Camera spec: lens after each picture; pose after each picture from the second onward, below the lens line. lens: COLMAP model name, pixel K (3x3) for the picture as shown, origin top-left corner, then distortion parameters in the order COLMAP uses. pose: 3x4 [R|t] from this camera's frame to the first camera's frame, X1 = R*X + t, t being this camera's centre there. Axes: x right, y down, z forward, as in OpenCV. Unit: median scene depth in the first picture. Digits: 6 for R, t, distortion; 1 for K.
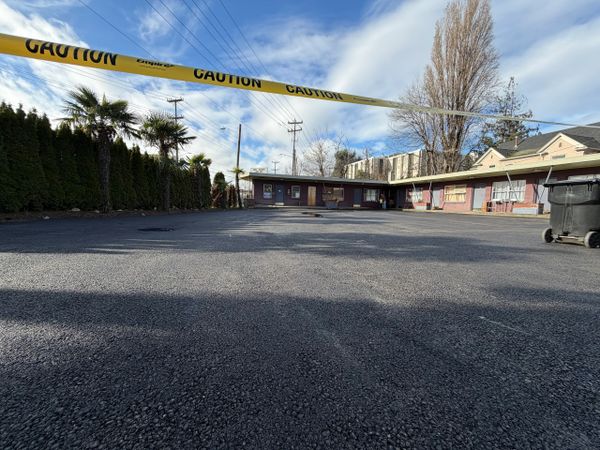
lens RADIAL K [[242.0, 0, 300.0], [0, 242.0, 225.0], [0, 0, 1]] dist [0.000121, 0.000265]
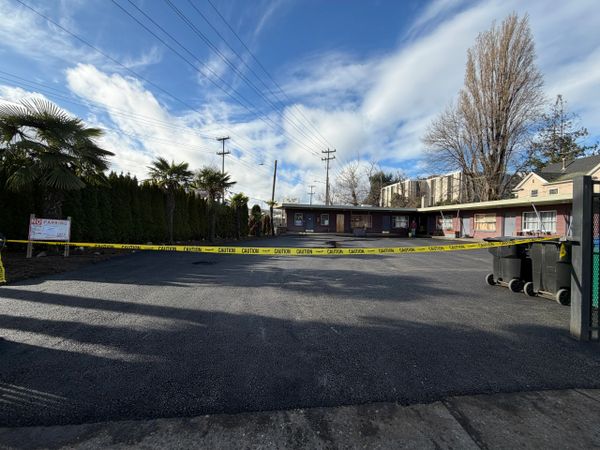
lens RADIAL K [[243.4, 0, 300.0], [0, 243.4, 225.0], [0, 0, 1]] dist [0.000253, -0.000086]
pose [[0.987804, -0.001201, -0.155700, 0.038169], [-0.011952, 0.996435, -0.083515, -0.020252], [0.155245, 0.084357, 0.984268, -0.071260]]
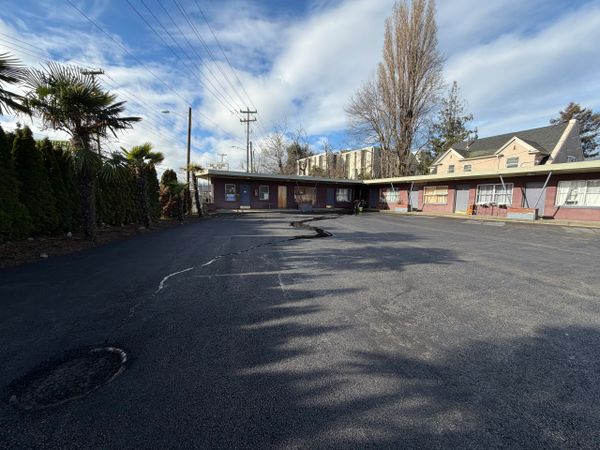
lens RADIAL K [[242.0, 0, 300.0], [0, 242.0, 225.0], [0, 0, 1]] dist [0.000121, 0.000265]
pose [[0.975480, -0.035426, 0.217219, -0.077327], [0.029675, 0.999119, 0.029679, -0.041969], [-0.218079, -0.022505, 0.975672, 0.131529]]
